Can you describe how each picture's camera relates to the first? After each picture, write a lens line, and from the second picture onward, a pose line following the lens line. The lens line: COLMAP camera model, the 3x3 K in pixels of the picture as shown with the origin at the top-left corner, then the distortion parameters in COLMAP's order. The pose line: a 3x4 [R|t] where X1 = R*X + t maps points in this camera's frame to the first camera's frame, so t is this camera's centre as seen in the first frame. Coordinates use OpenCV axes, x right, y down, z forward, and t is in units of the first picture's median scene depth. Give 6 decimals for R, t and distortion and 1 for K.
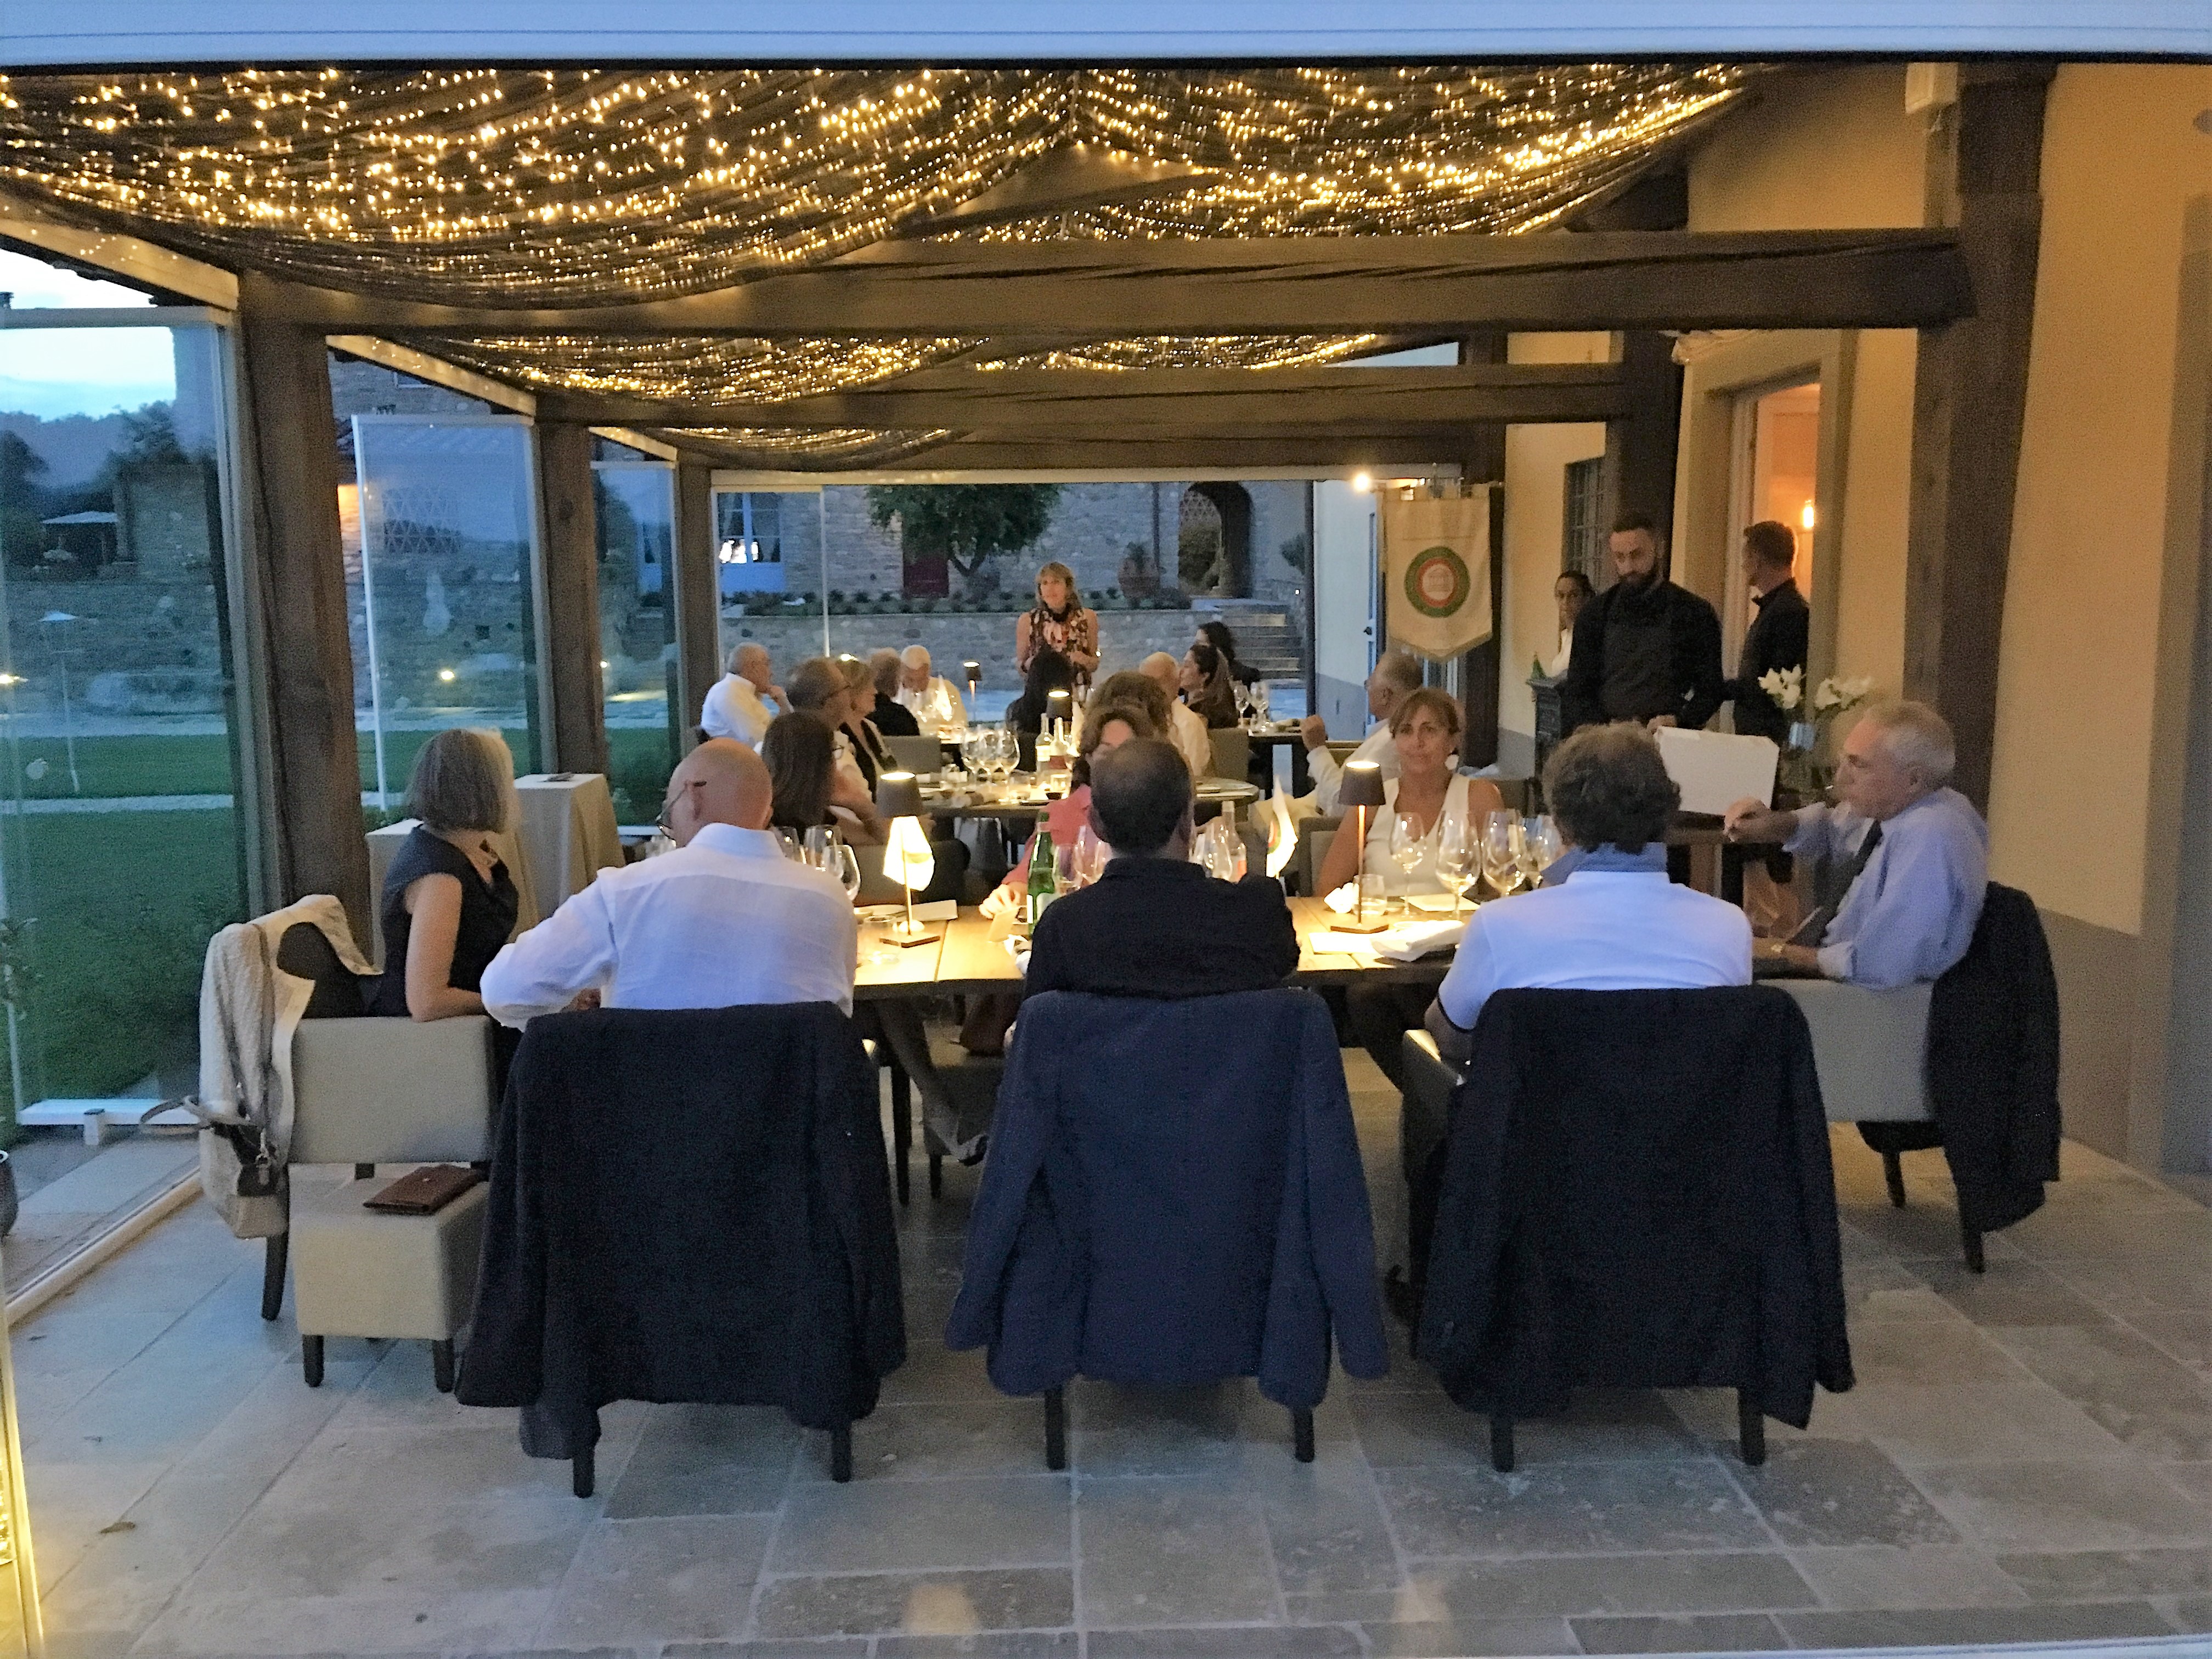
lens RADIAL K [[1865.7, 0, 1103.2], [0, 1865.7, 832.7], [0, 0, 1]] dist [0.002948, 0.000279]
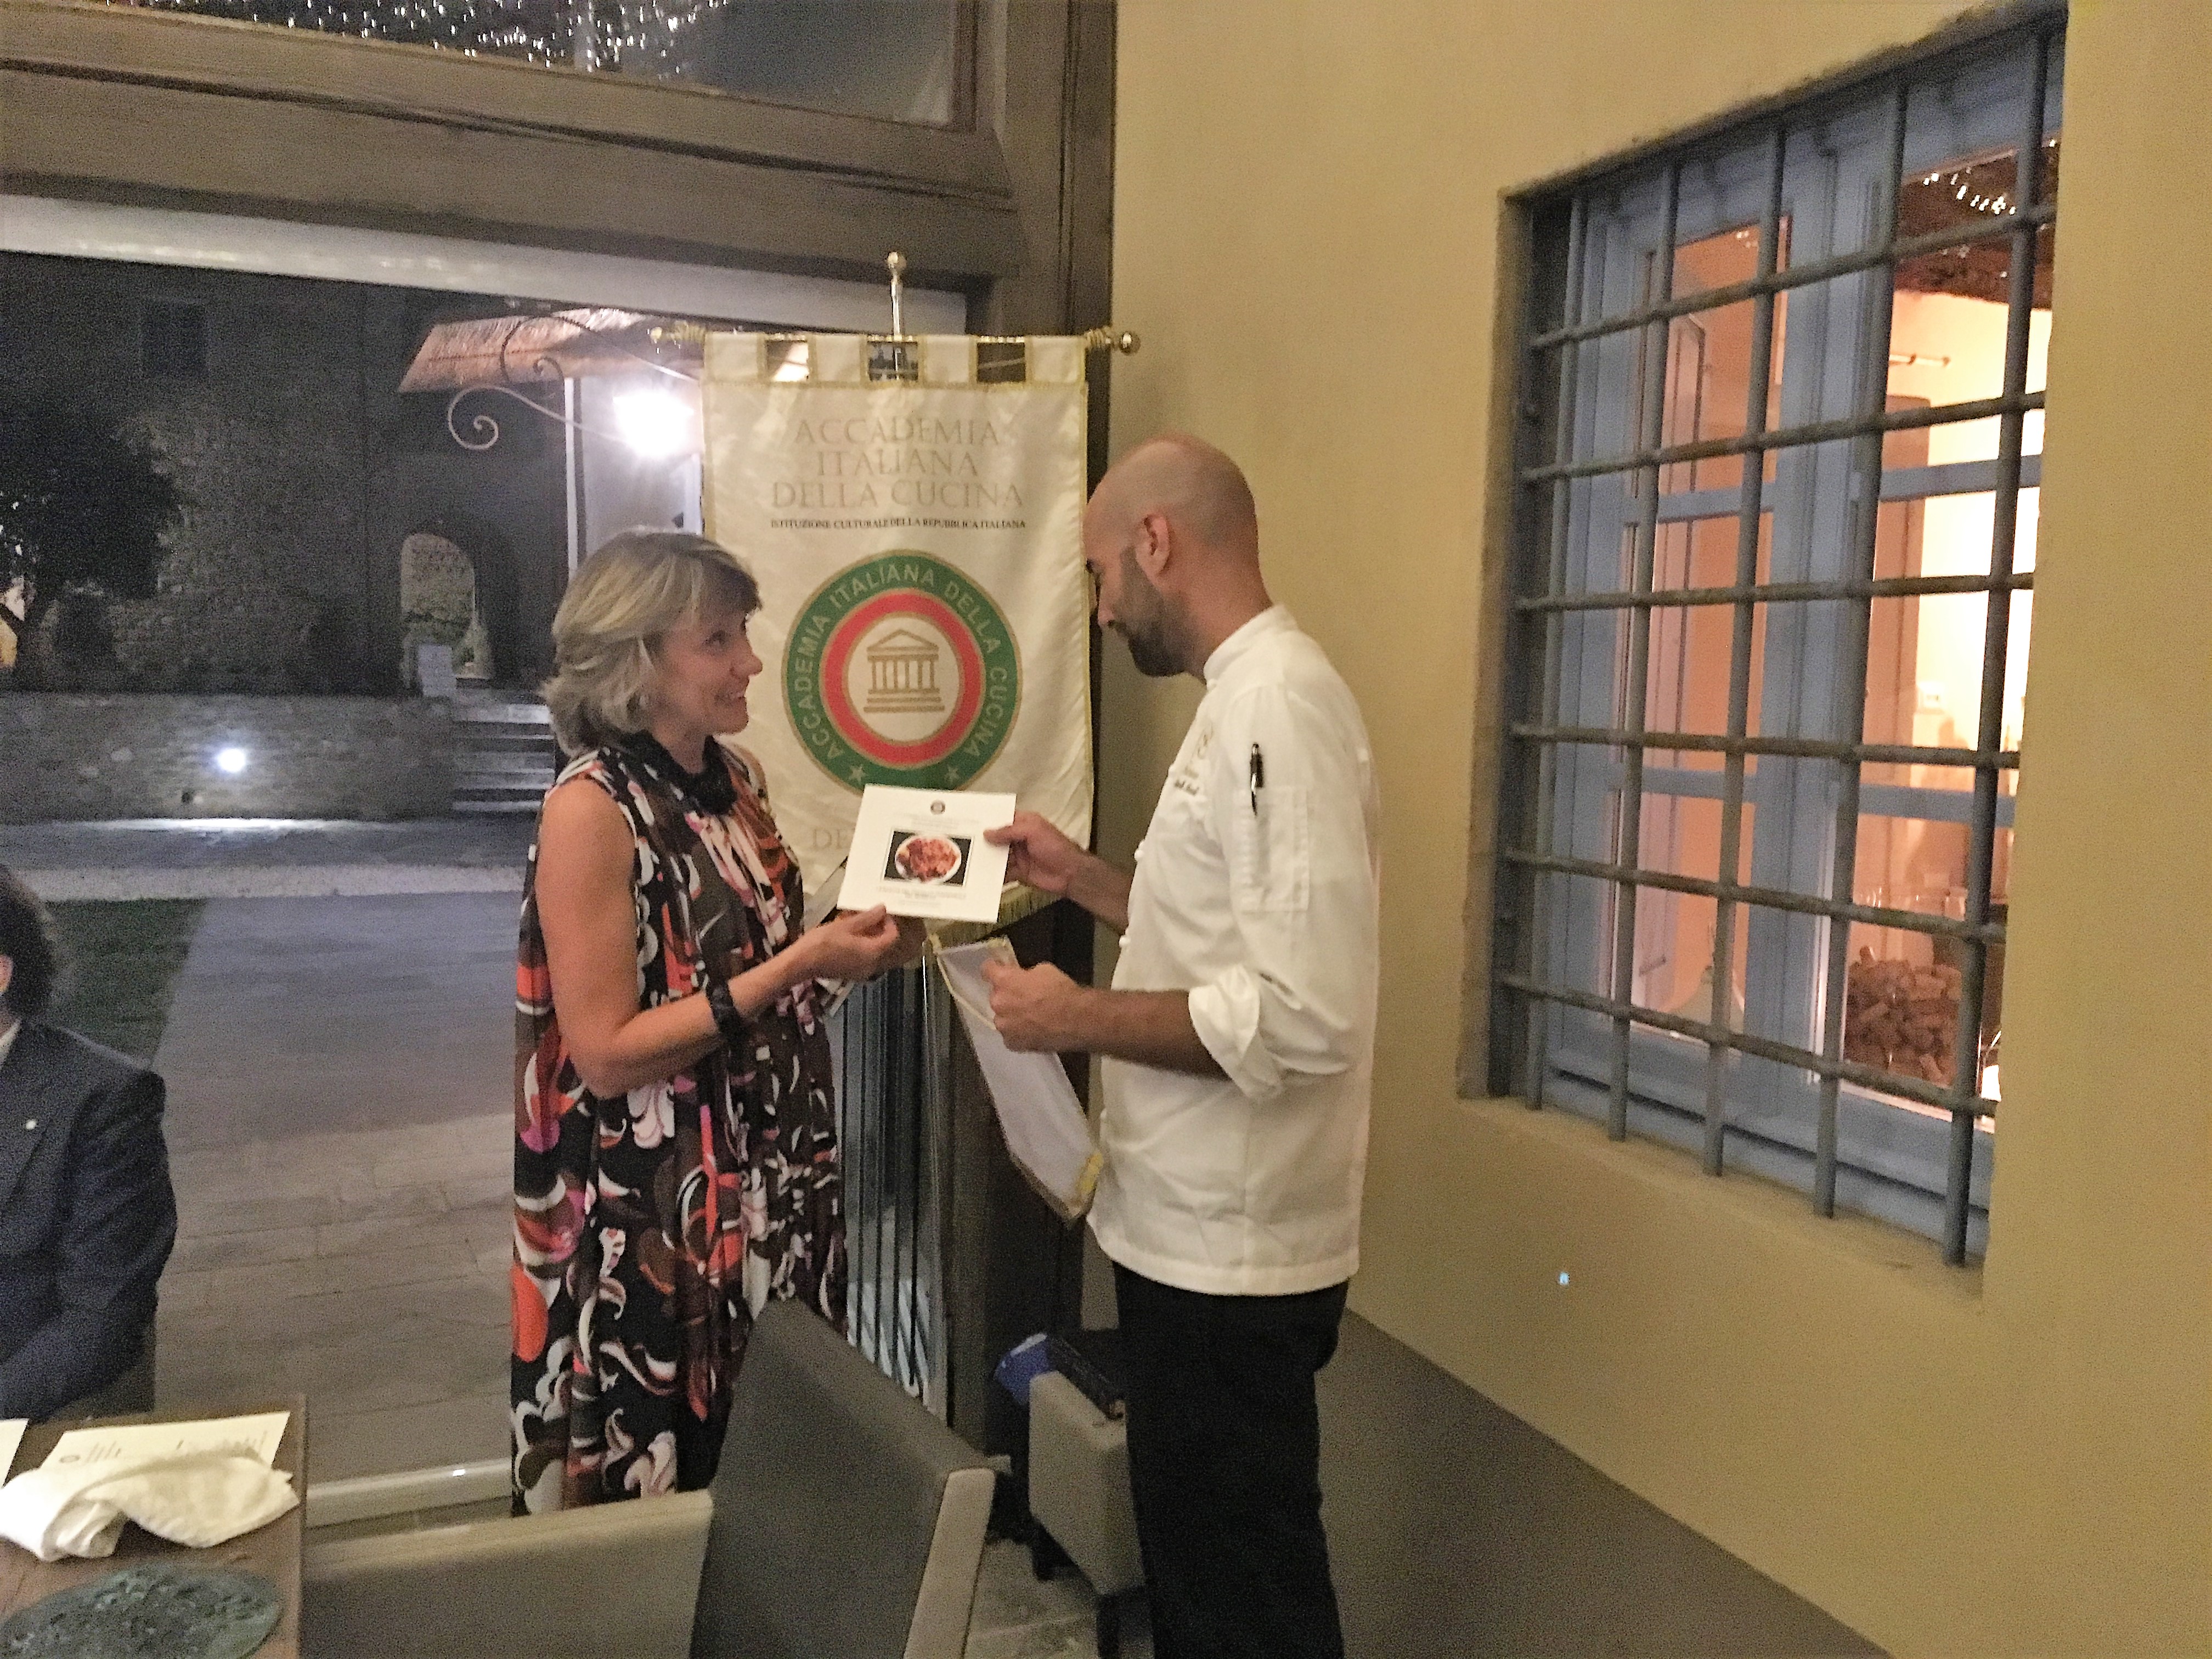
lens RADIAL K [[1865.7, 0, 1105.3], [0, 1865.7, 834.2], [0, 0, 1]] dist [0.002948, 0.000279]
pose [[0.934028, 0.005662, 0.357154, 0.107955], [0.010248, 0.999038, -0.042639, -0.098463], [-0.357052, 0.043486, 0.933072, 0.728010]]
